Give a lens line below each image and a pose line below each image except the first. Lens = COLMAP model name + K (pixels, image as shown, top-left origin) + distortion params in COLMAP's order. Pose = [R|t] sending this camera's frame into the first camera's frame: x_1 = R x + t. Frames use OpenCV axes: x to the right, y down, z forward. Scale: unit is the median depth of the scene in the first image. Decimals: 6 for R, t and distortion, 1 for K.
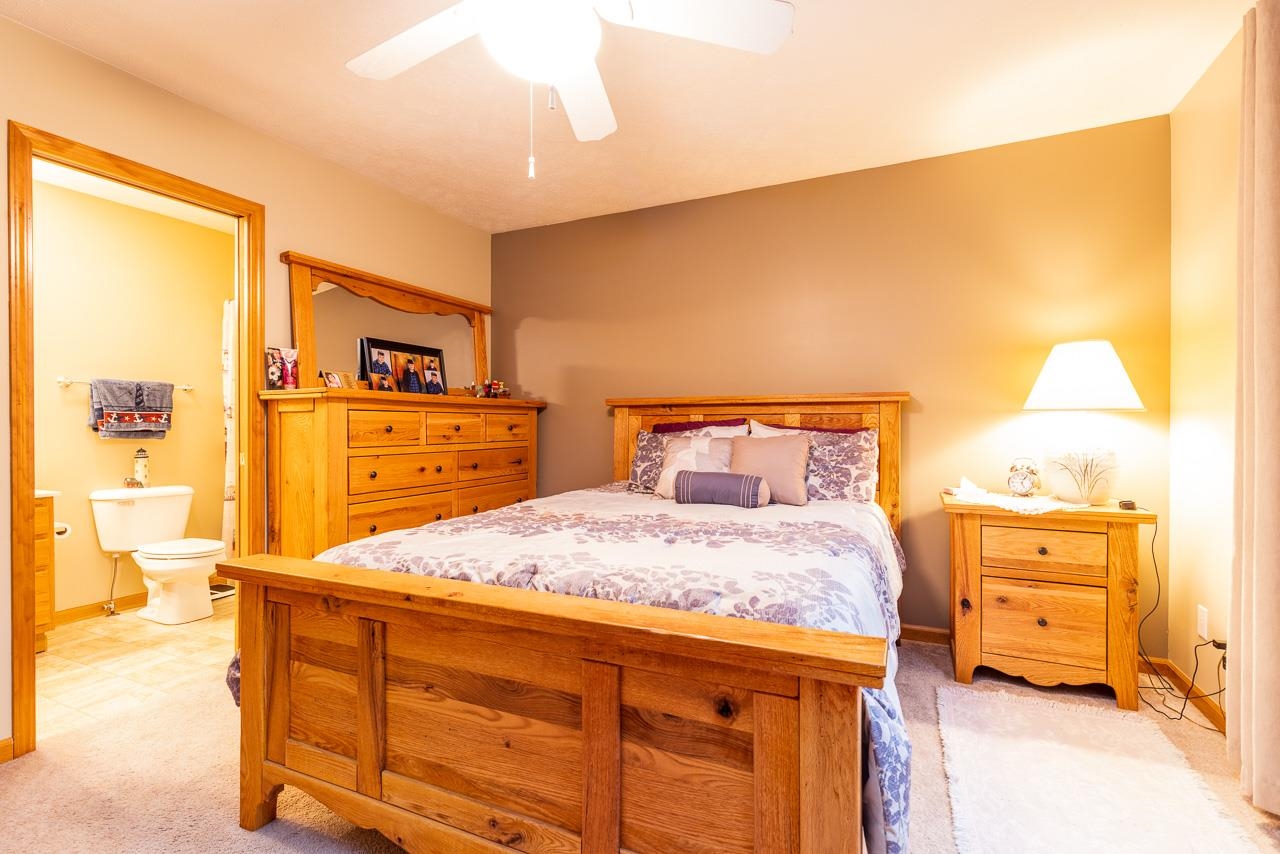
lens RADIAL K [[574.9, 0, 637.0], [0, 574.9, 425.4], [0, 0, 1]] dist [0.007874, -0.000916]
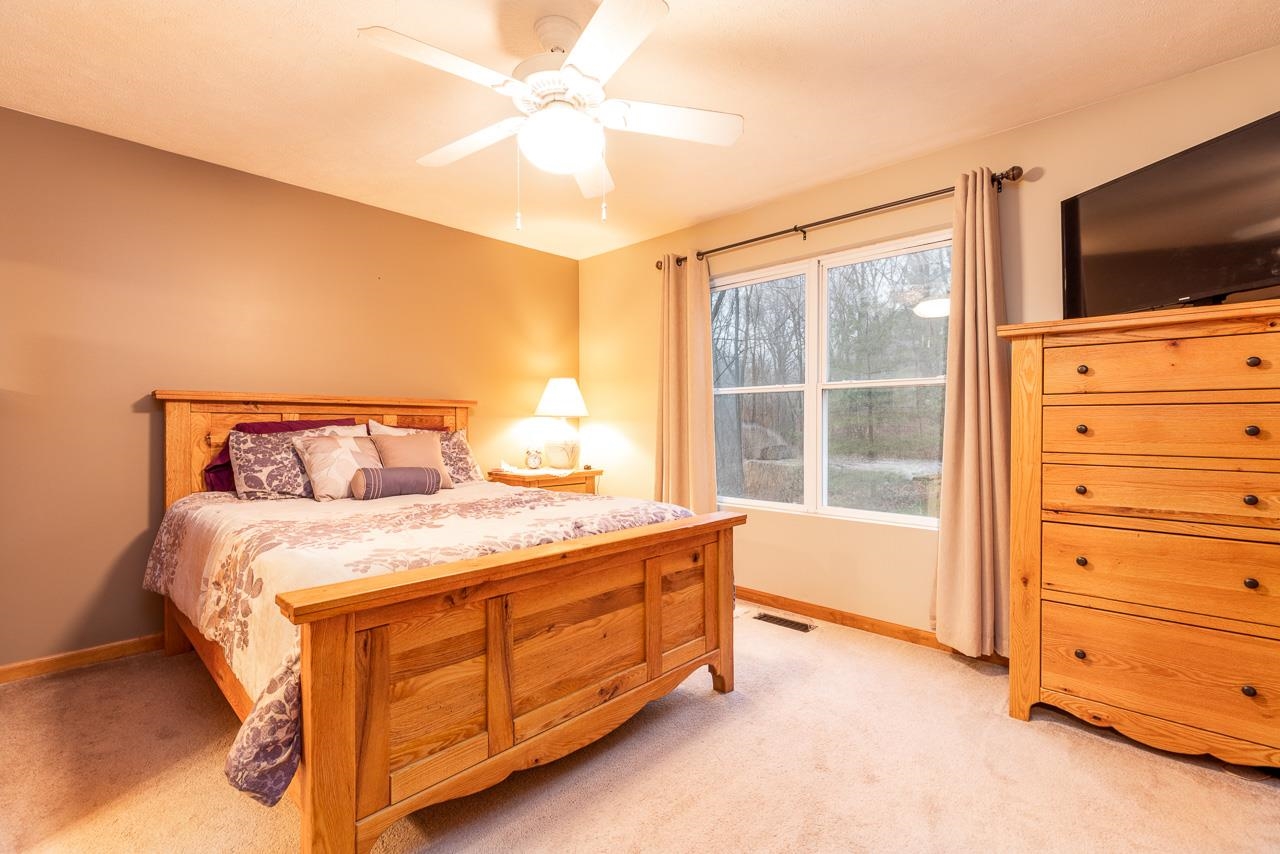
lens RADIAL K [[574.9, 0, 630.0], [0, 574.9, 425.6], [0, 0, 1]] dist [0.007874, -0.000916]
pose [[0.341433, 0.000421, 0.939906, -1.331041], [0.000120, 1.000000, -0.000491, 0.003862], [-0.939906, 0.000280, 0.341433, 0.348975]]
